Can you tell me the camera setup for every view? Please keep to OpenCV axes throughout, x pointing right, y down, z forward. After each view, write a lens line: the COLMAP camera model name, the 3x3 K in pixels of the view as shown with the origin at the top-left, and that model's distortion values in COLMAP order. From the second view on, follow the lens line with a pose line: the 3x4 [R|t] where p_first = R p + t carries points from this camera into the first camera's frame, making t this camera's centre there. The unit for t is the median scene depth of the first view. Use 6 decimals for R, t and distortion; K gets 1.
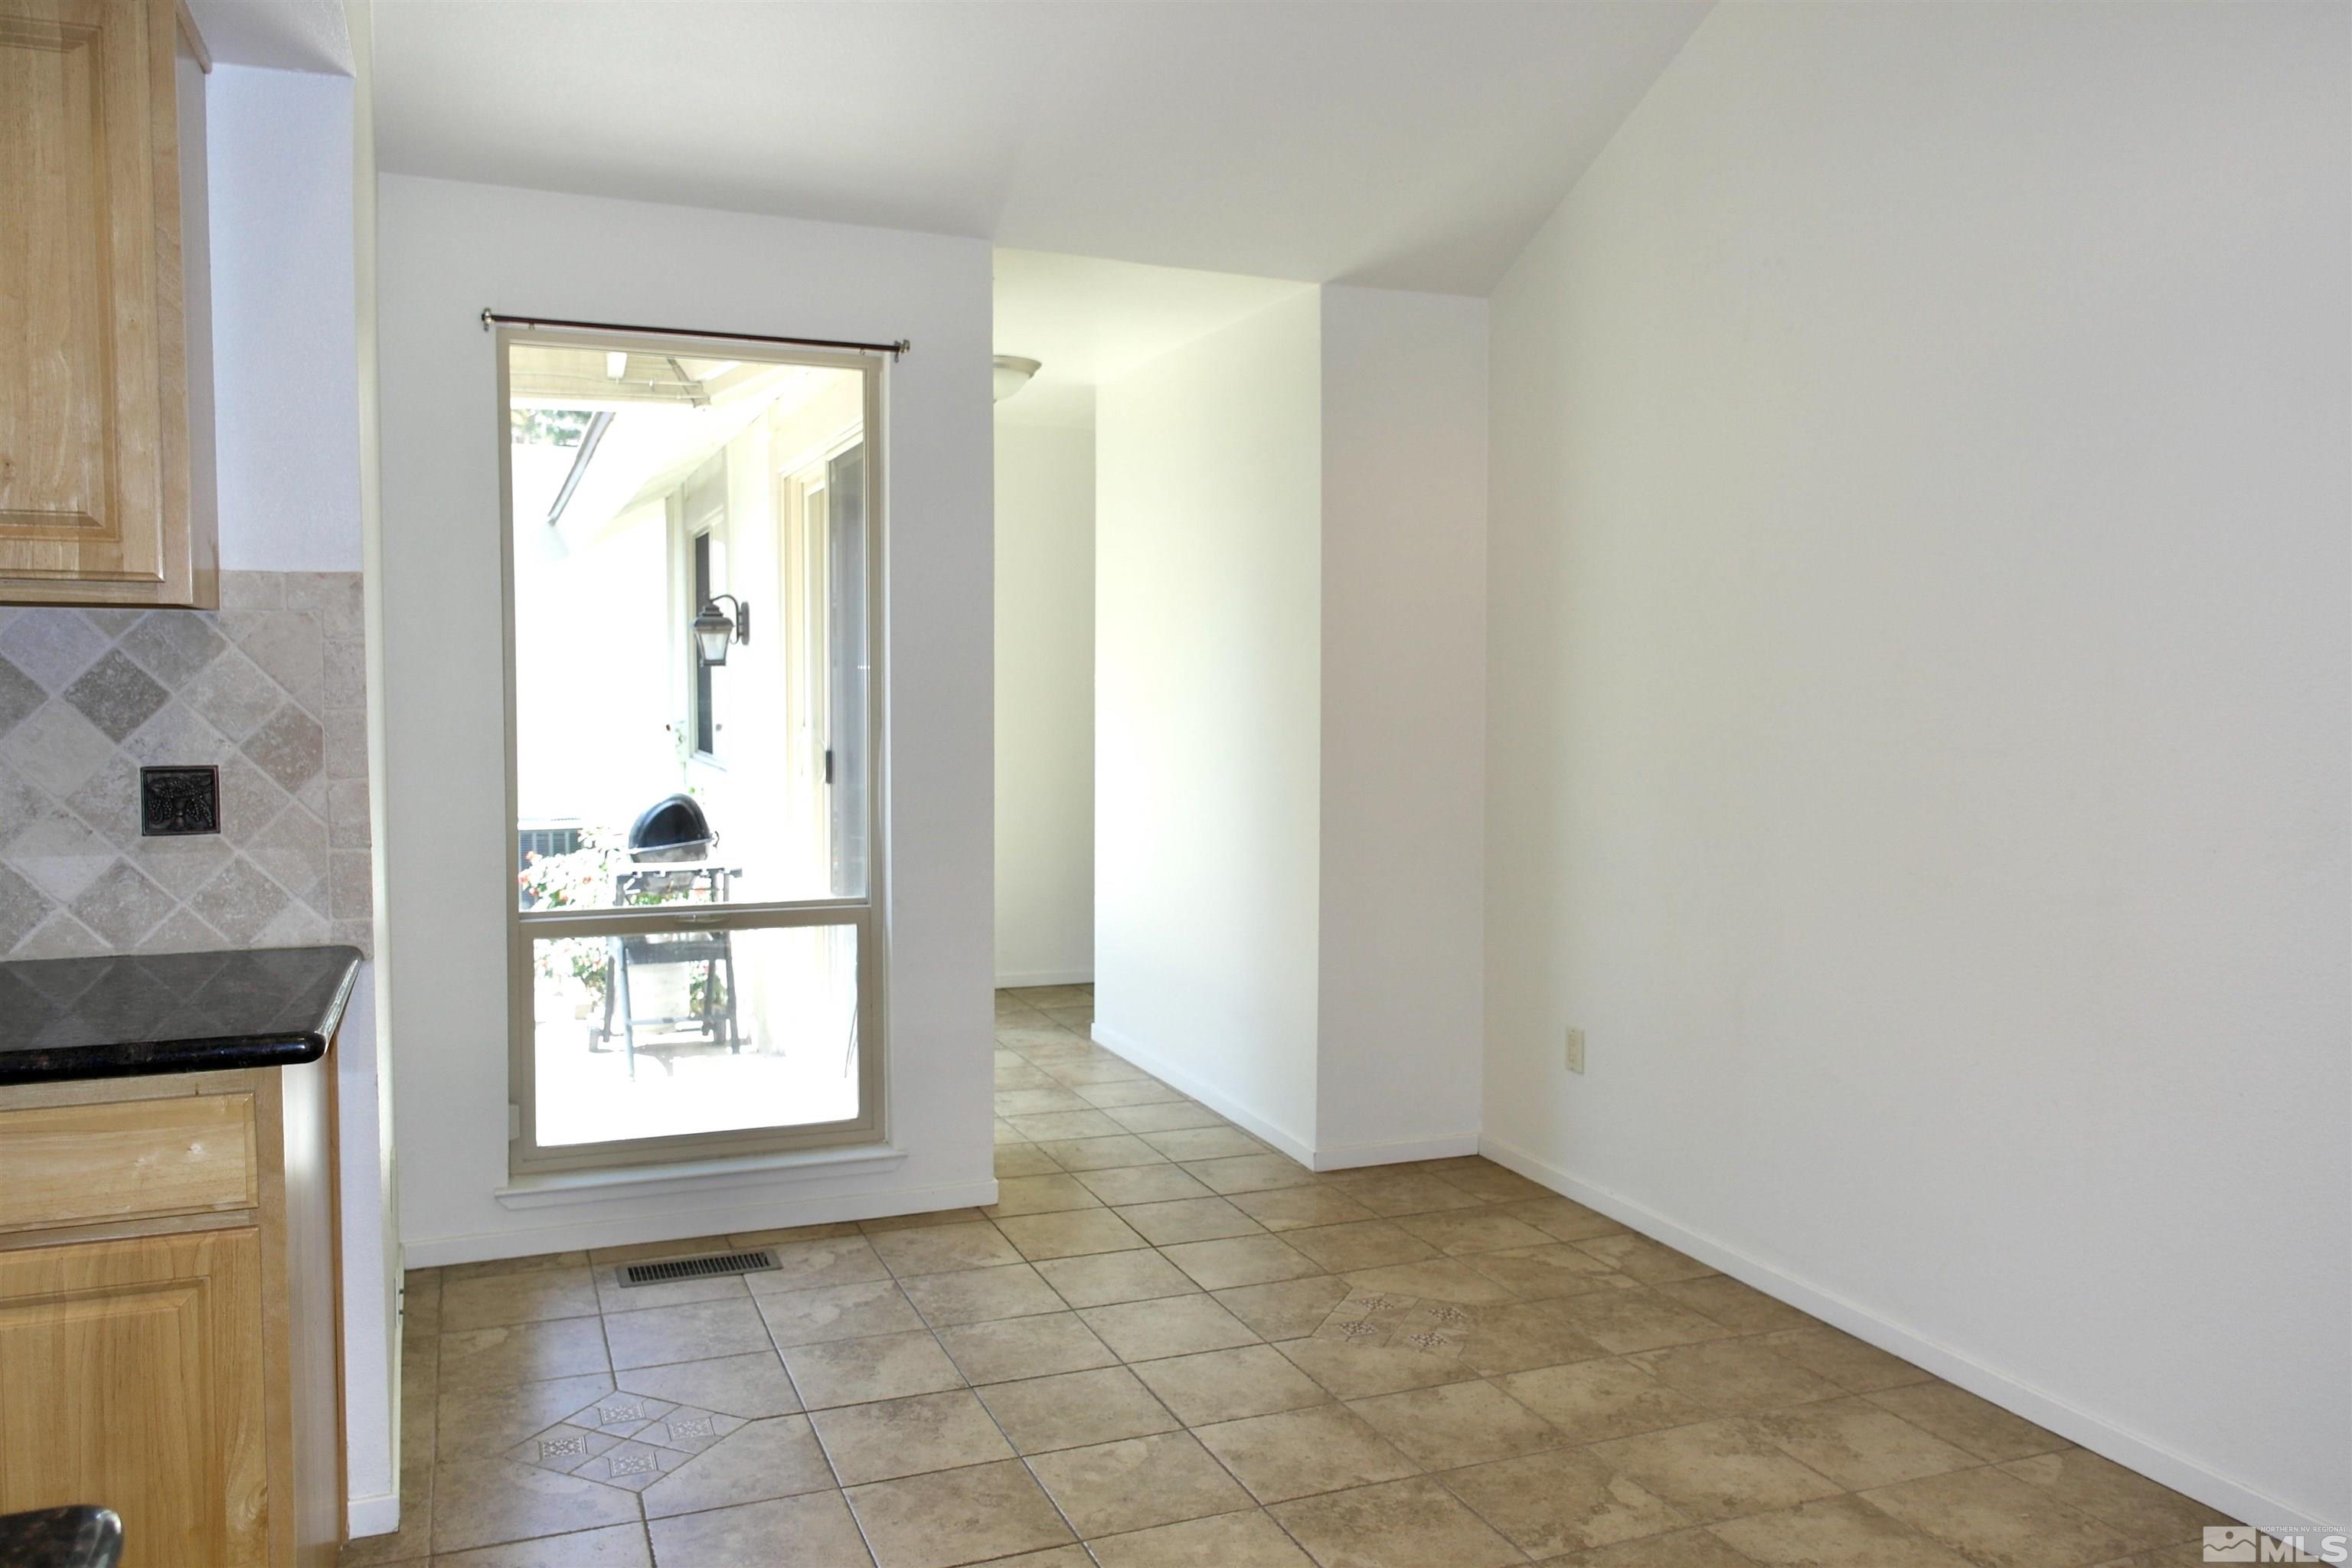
lens RADIAL K [[1666.3, 0, 1167.9], [0, 1666.3, 787.8], [0, 0, 1]] dist [-0.005609, 0.001084]
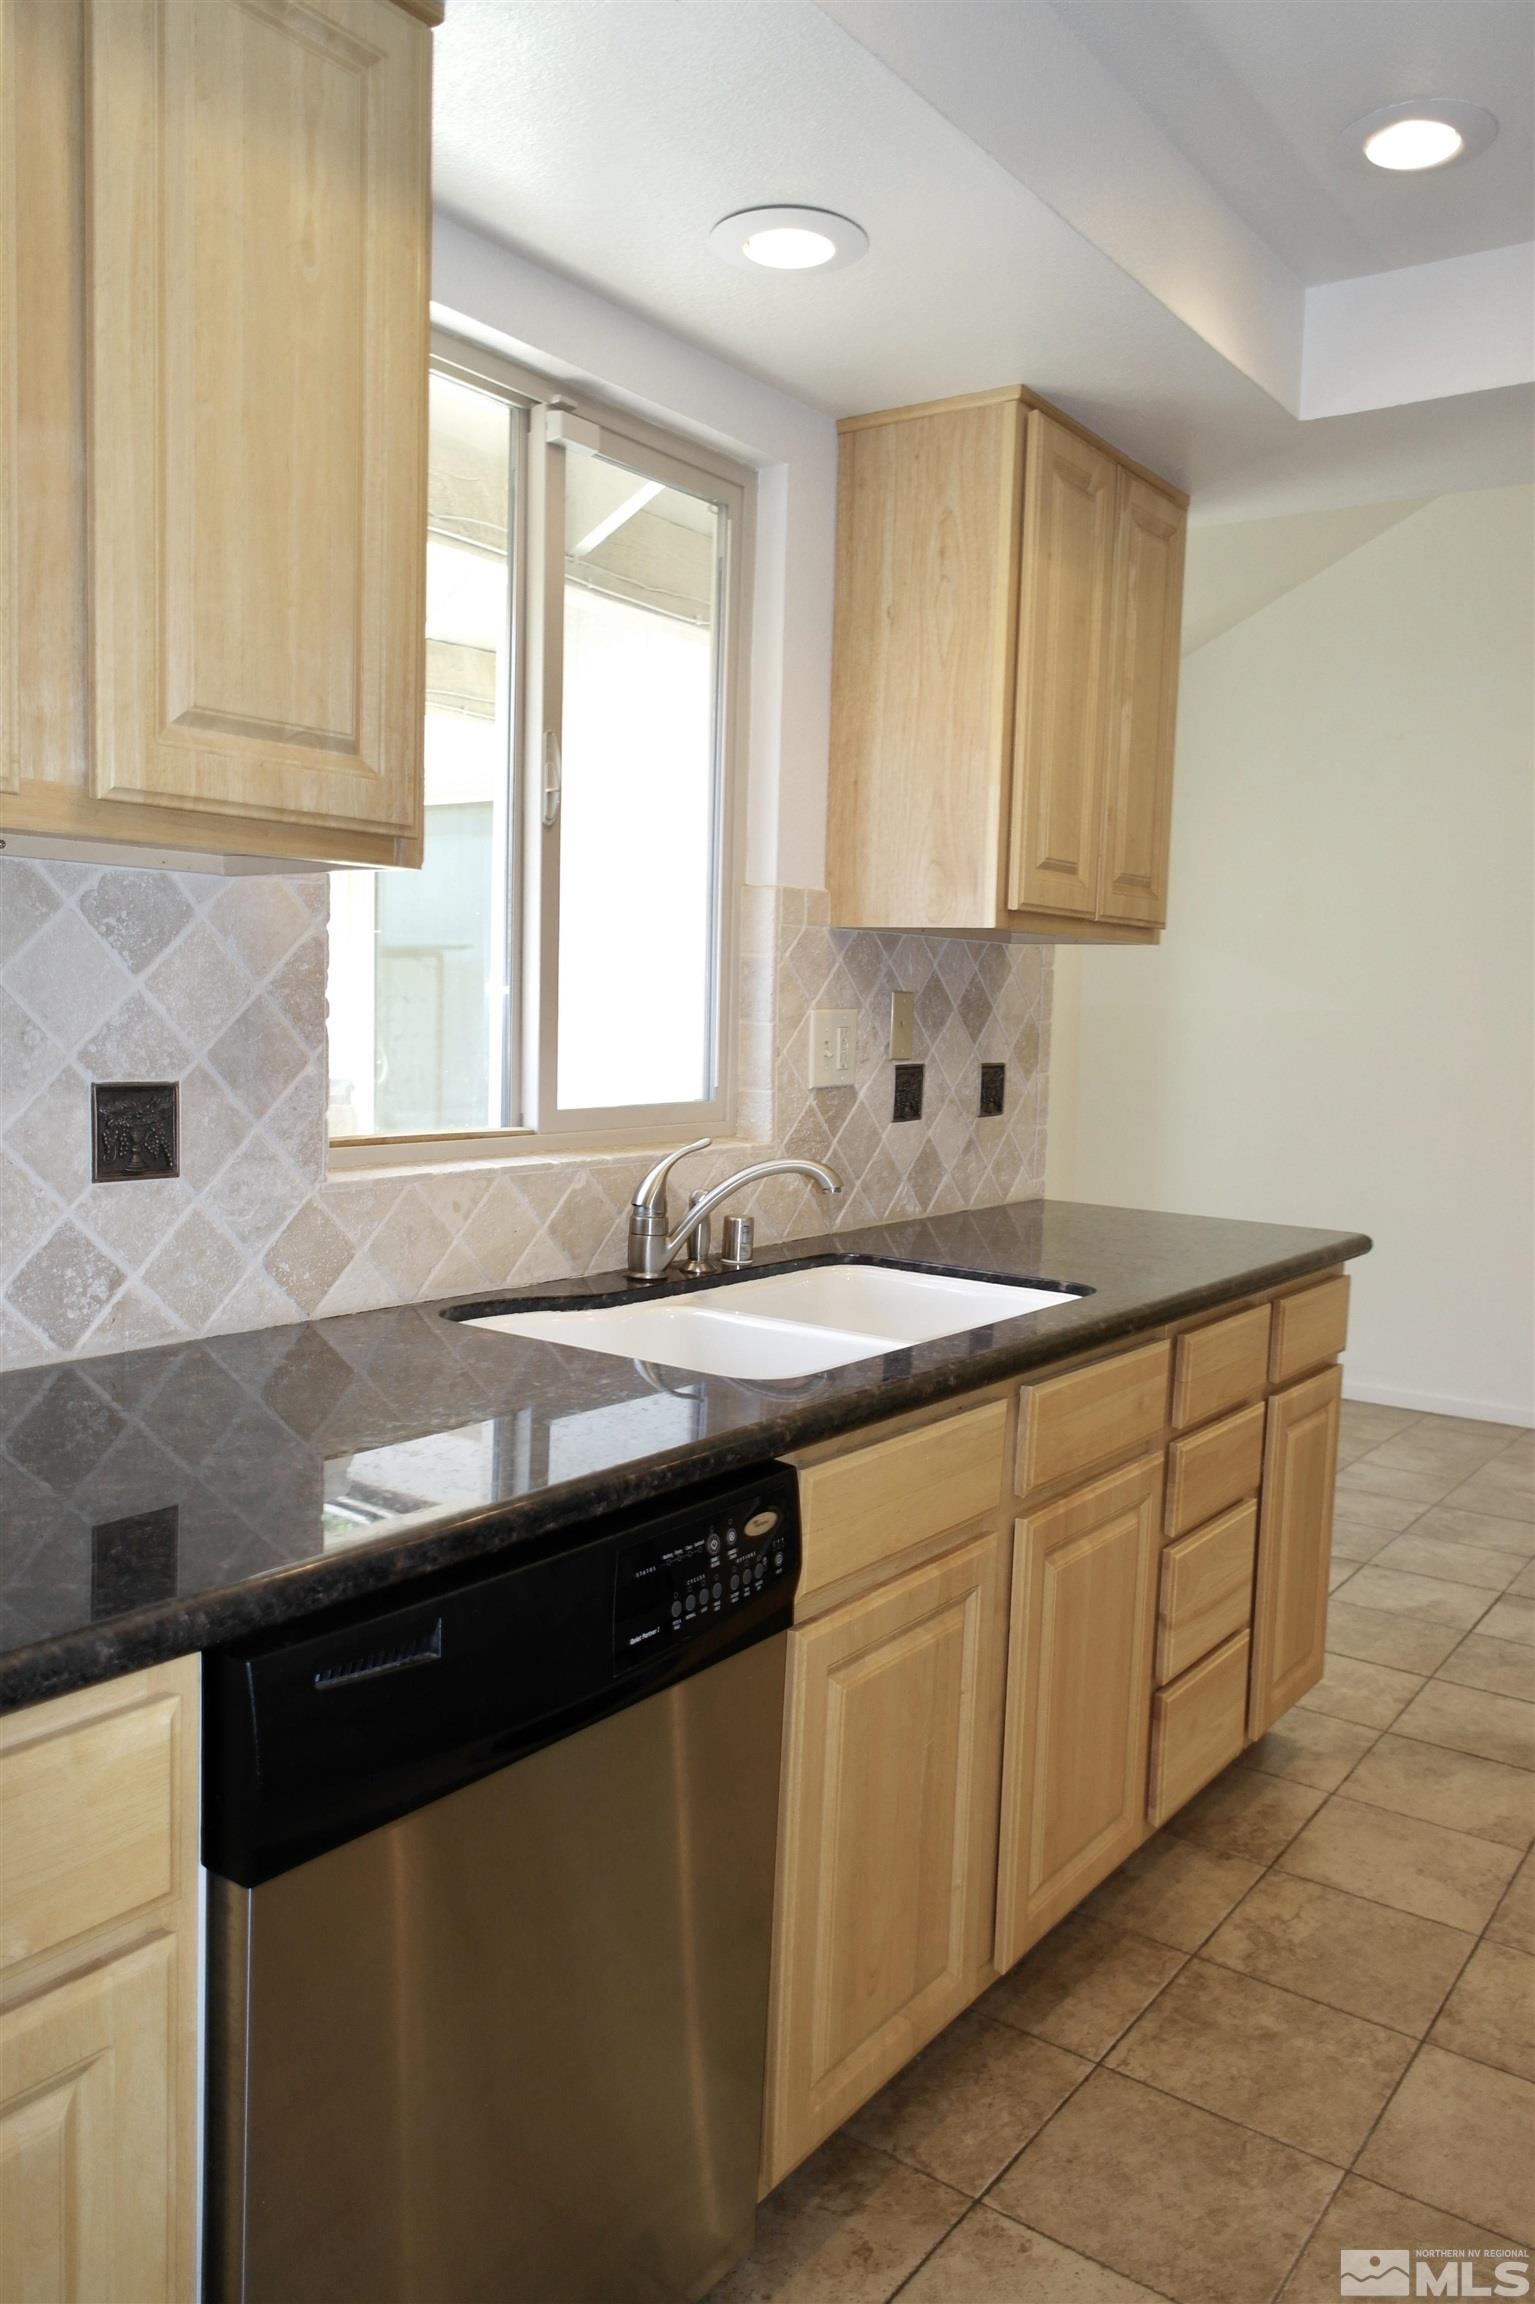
lens RADIAL K [[1581.1, 0, 753.4], [0, 1581.1, 1156.1], [0, 0, 1]] dist [-0.008992, 0.005236]
pose [[0.867619, -0.038251, 0.495756, -1.370852], [0.026004, 0.999163, 0.031582, 0.015750], [-0.496549, -0.014510, 0.867887, 0.021421]]
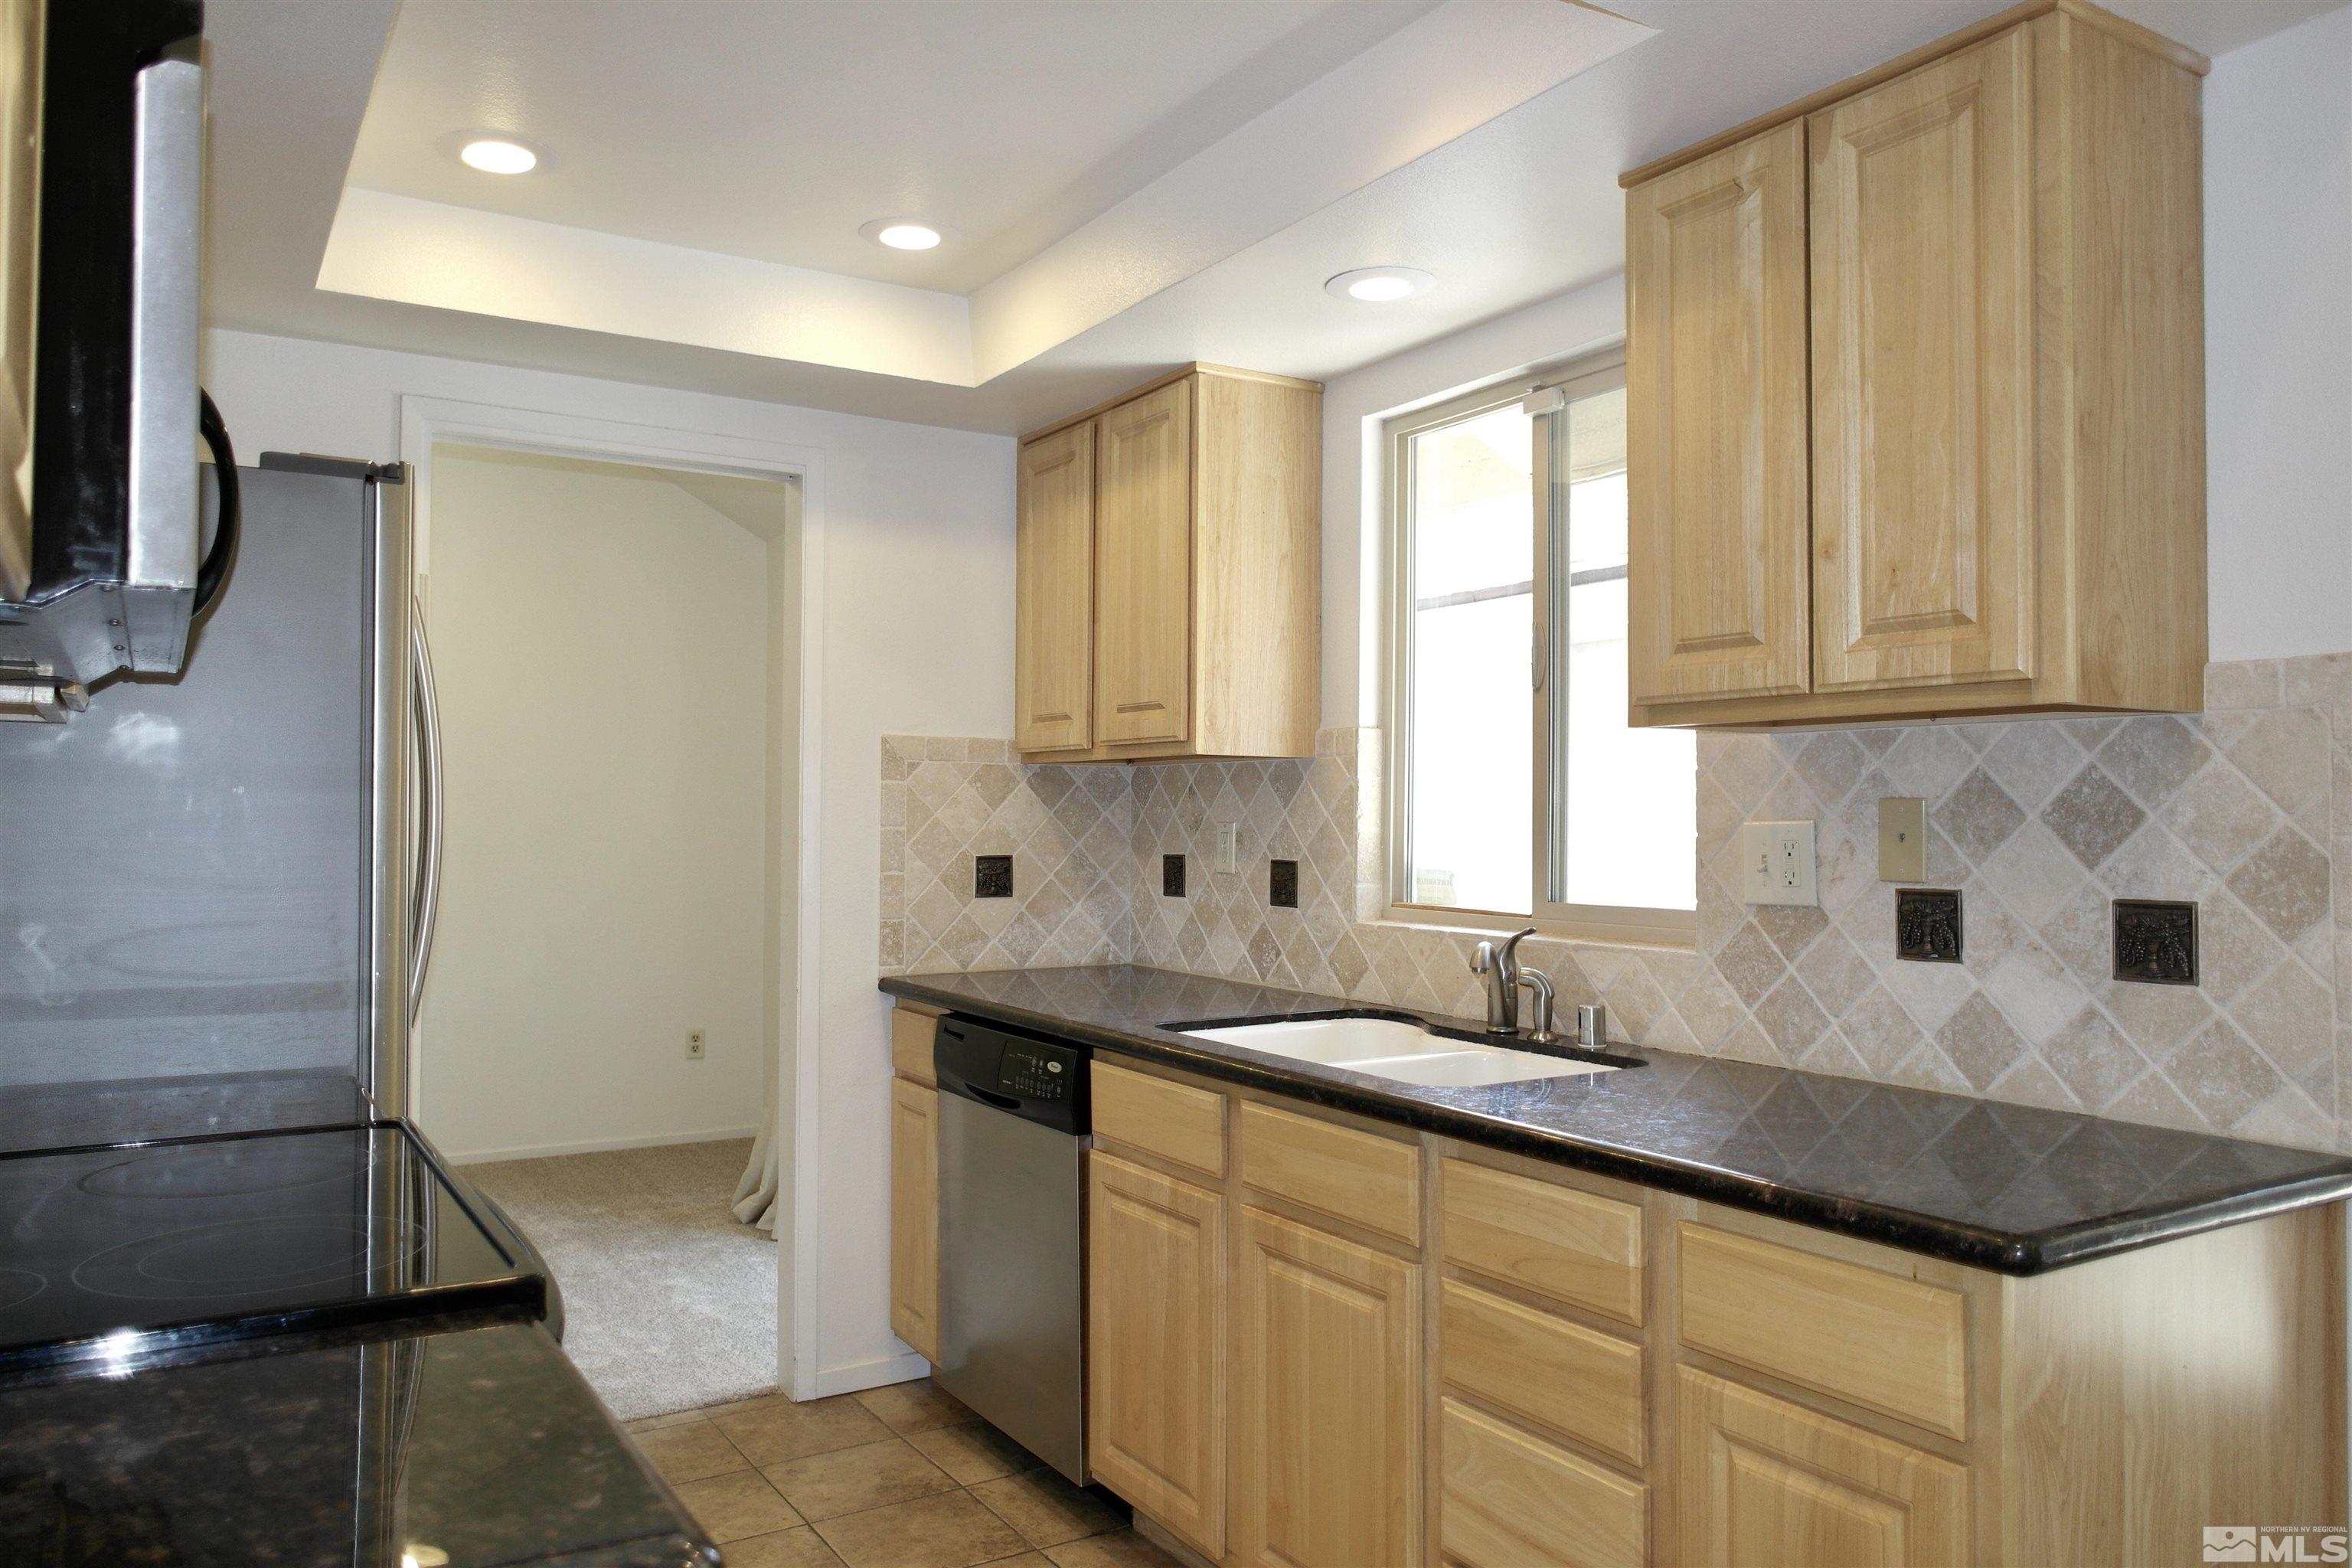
lens RADIAL K [[1666.3, 0, 1167.9], [0, 1666.3, 787.8], [0, 0, 1]] dist [-0.005609, 0.001084]
pose [[0.173462, -0.022268, -0.984589, 0.144726], [-0.069425, 0.996981, -0.034779, -0.006035], [0.982391, 0.074388, 0.171392, 0.364196]]
